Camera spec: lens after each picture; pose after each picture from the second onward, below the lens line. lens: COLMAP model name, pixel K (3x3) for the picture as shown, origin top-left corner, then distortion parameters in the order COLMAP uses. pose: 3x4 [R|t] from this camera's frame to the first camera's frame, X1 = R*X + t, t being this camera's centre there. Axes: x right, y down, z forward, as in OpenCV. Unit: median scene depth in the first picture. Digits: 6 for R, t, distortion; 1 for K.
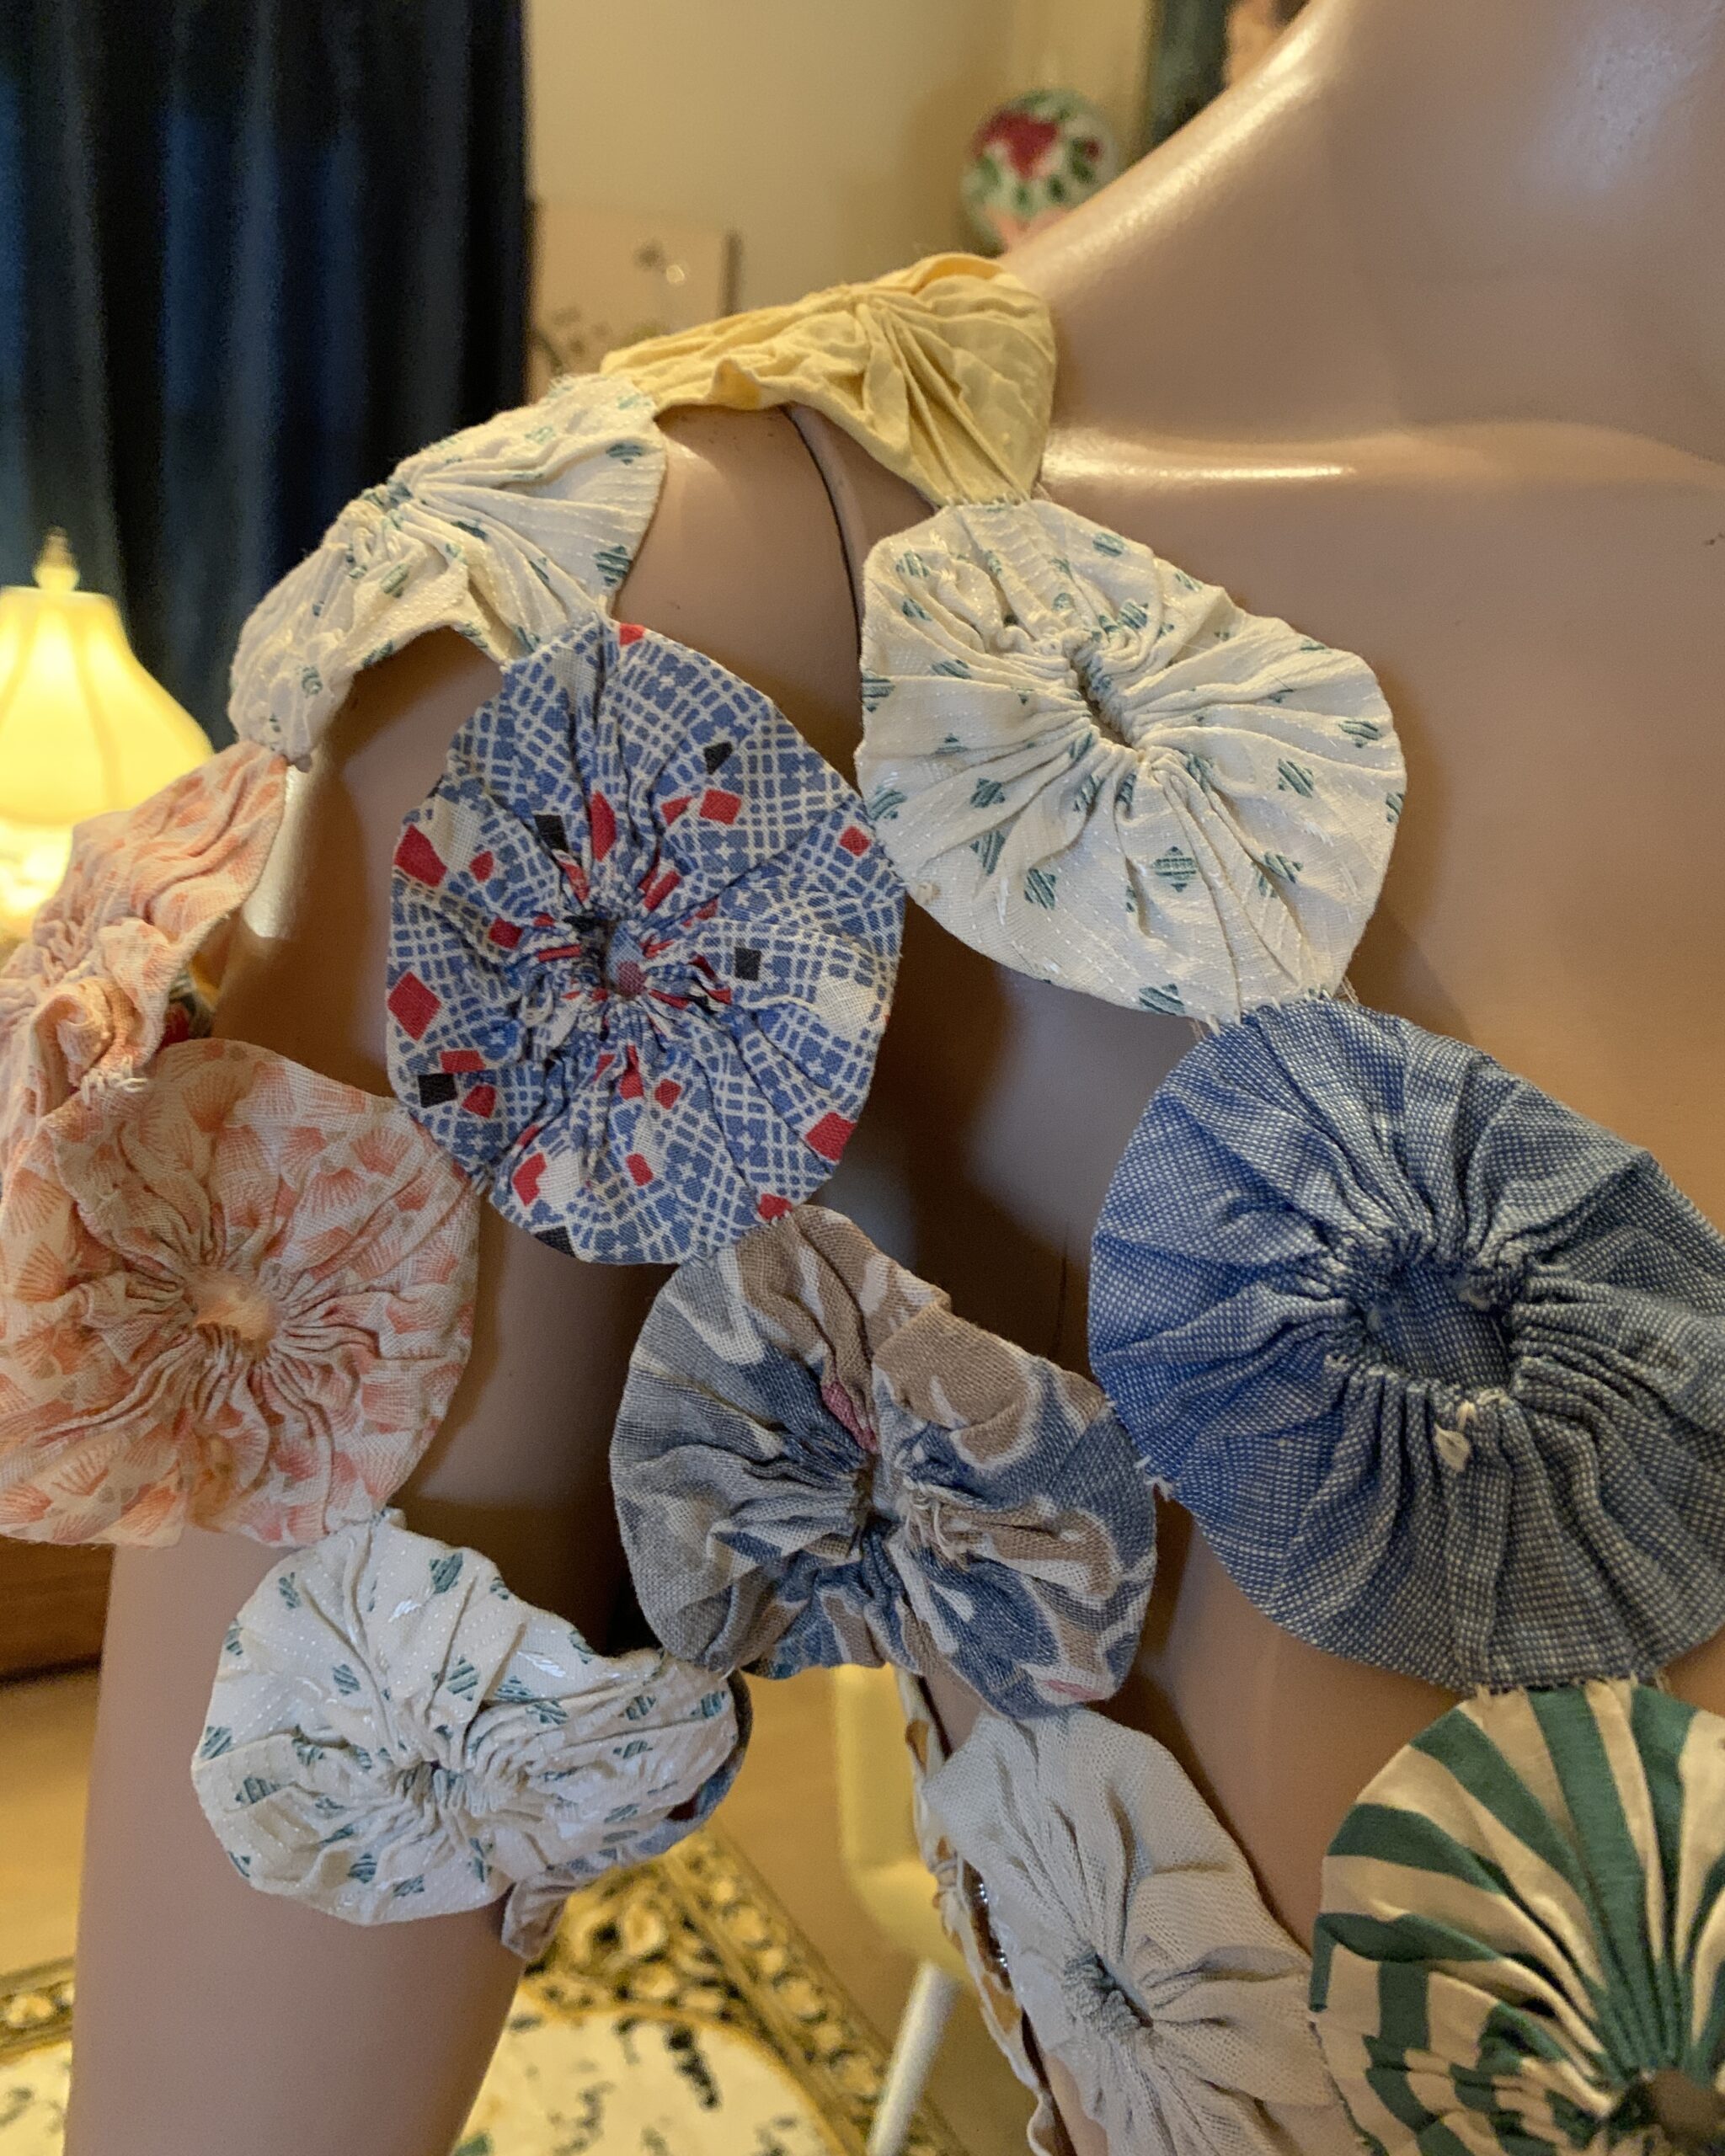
lens RADIAL K [[1734.7, 0, 848.2], [0, 1734.7, 1067.8], [0, 0, 1]] dist [0.044010, -0.054952]
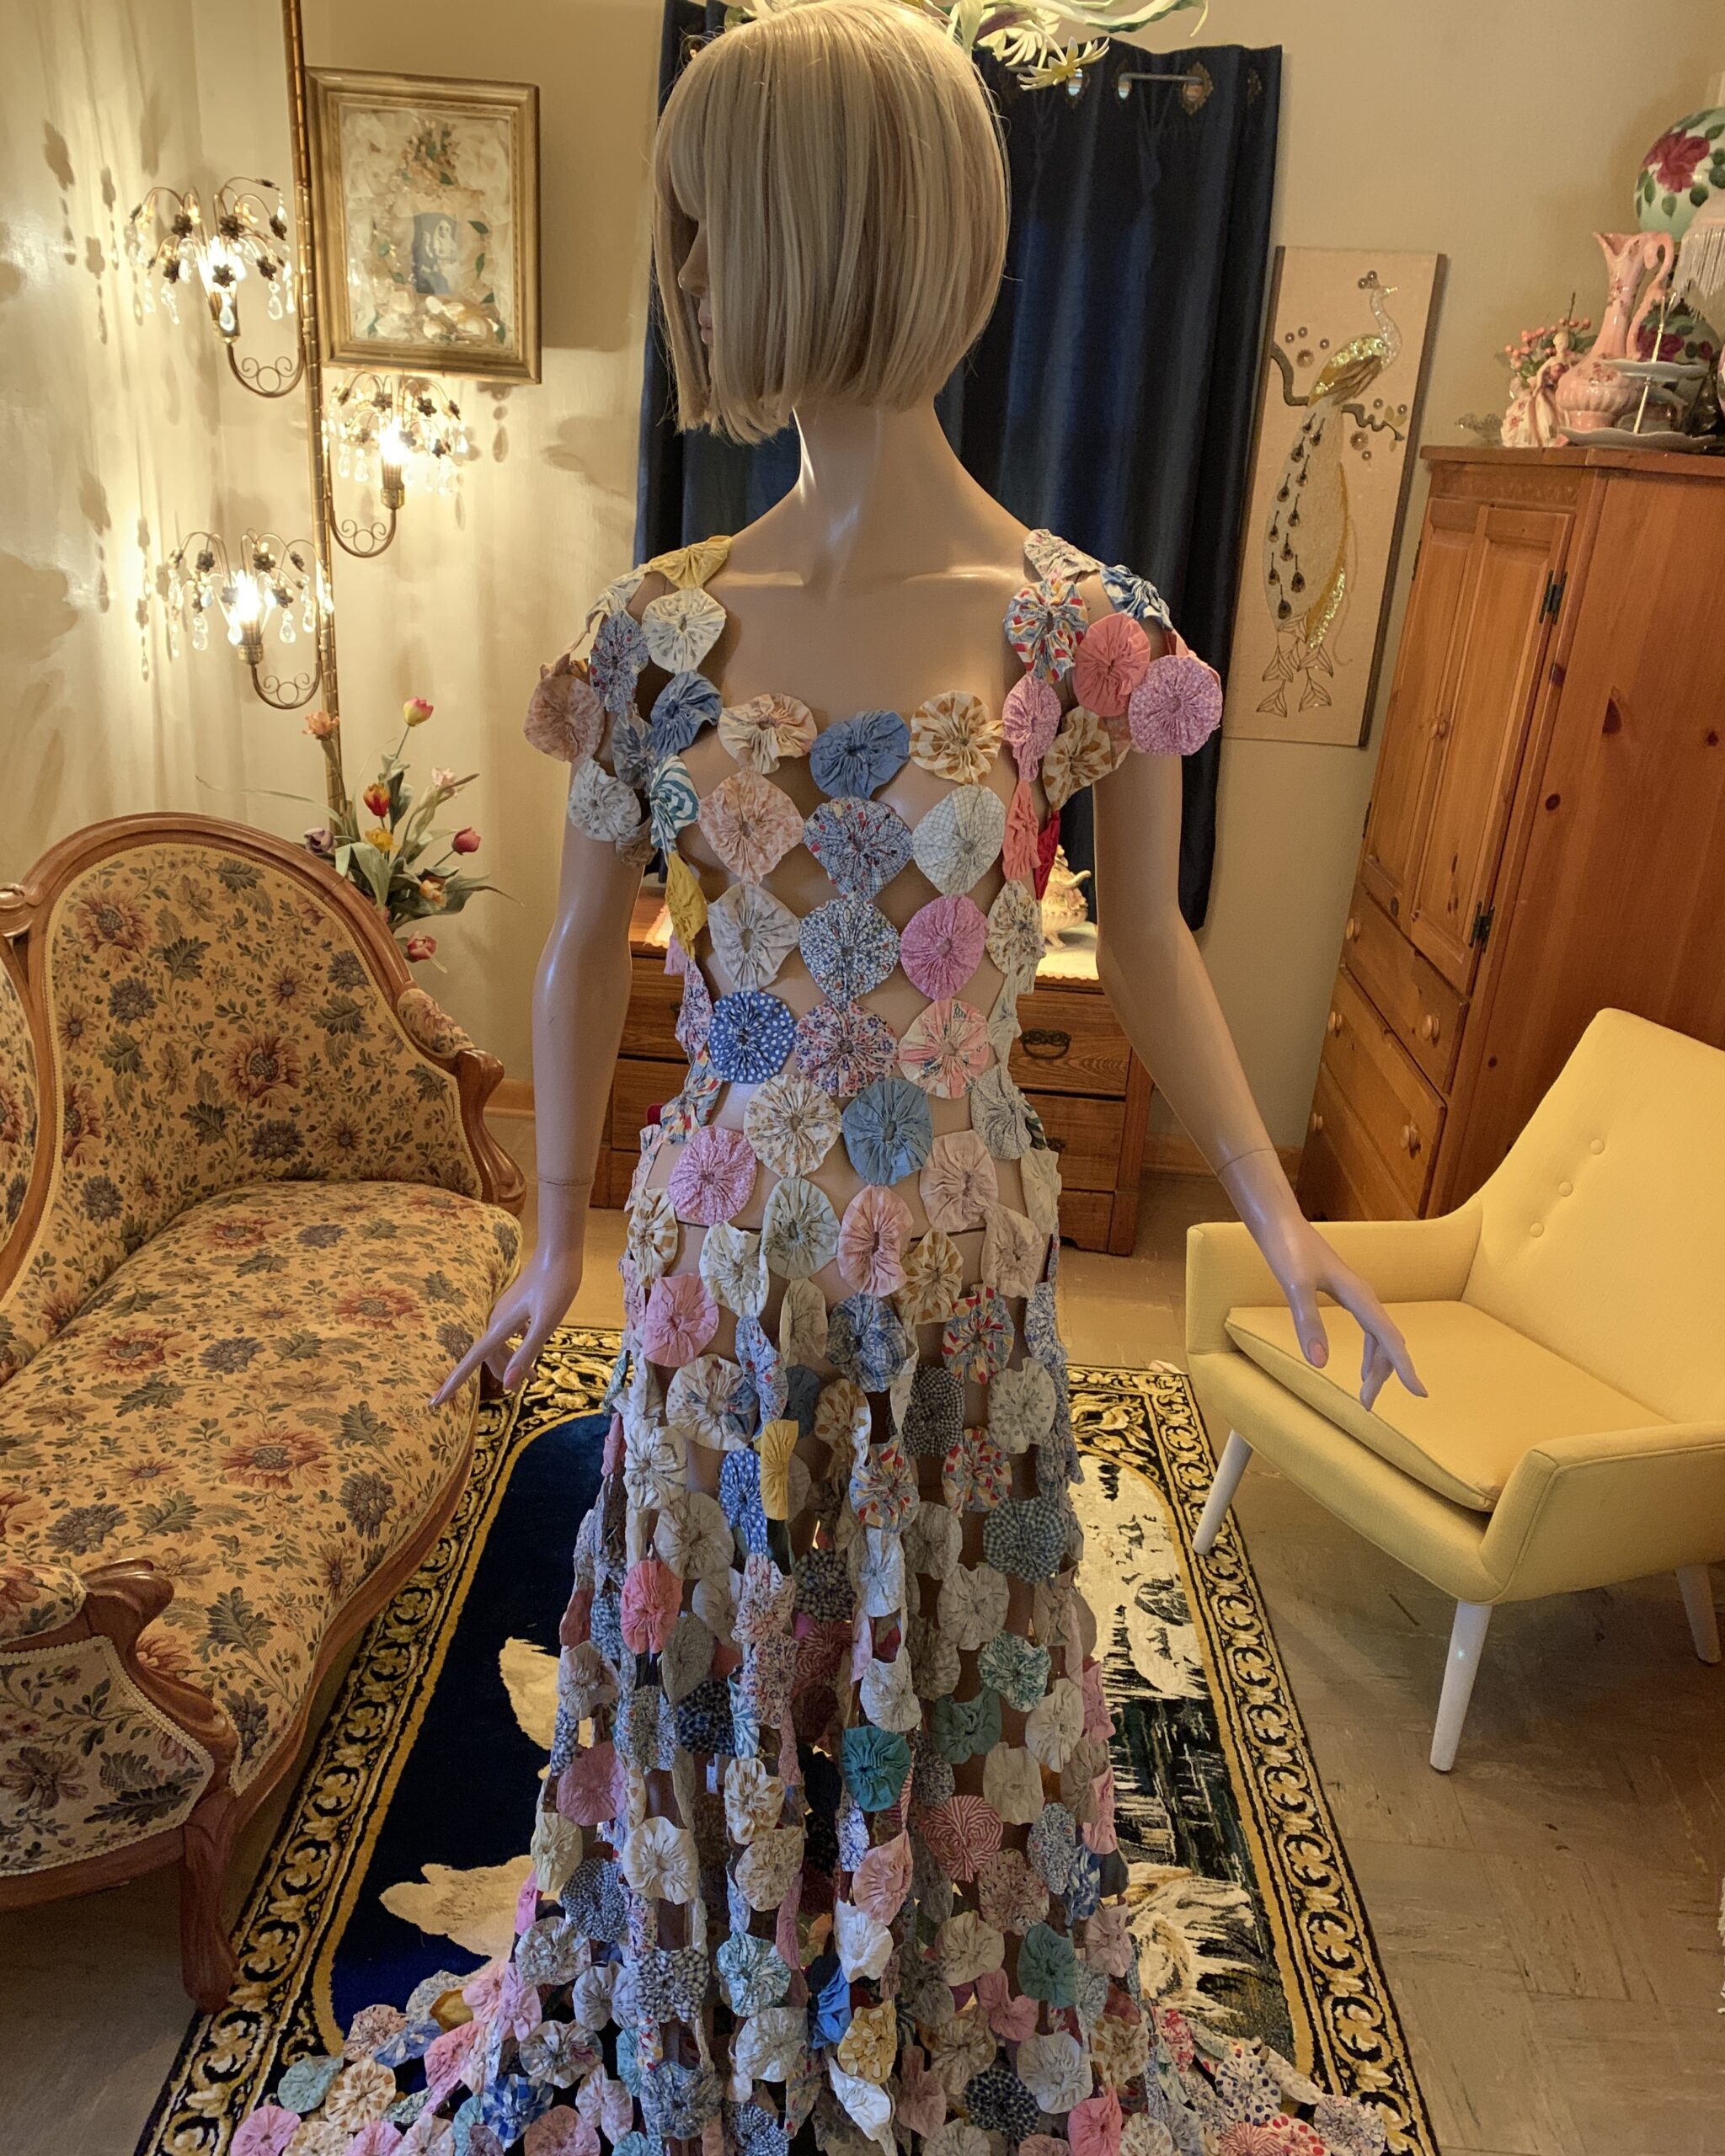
lens RADIAL K [[1734.7, 0, 871.5], [0, 1734.7, 1082.5], [0, 0, 1]] dist [0.044010, -0.054952]
pose [[0.843362, 0.145019, -0.517408, 0.469595], [-0.118167, 0.989375, 0.084692, 0.090190], [0.524192, -0.010285, 0.851538, -0.446872]]
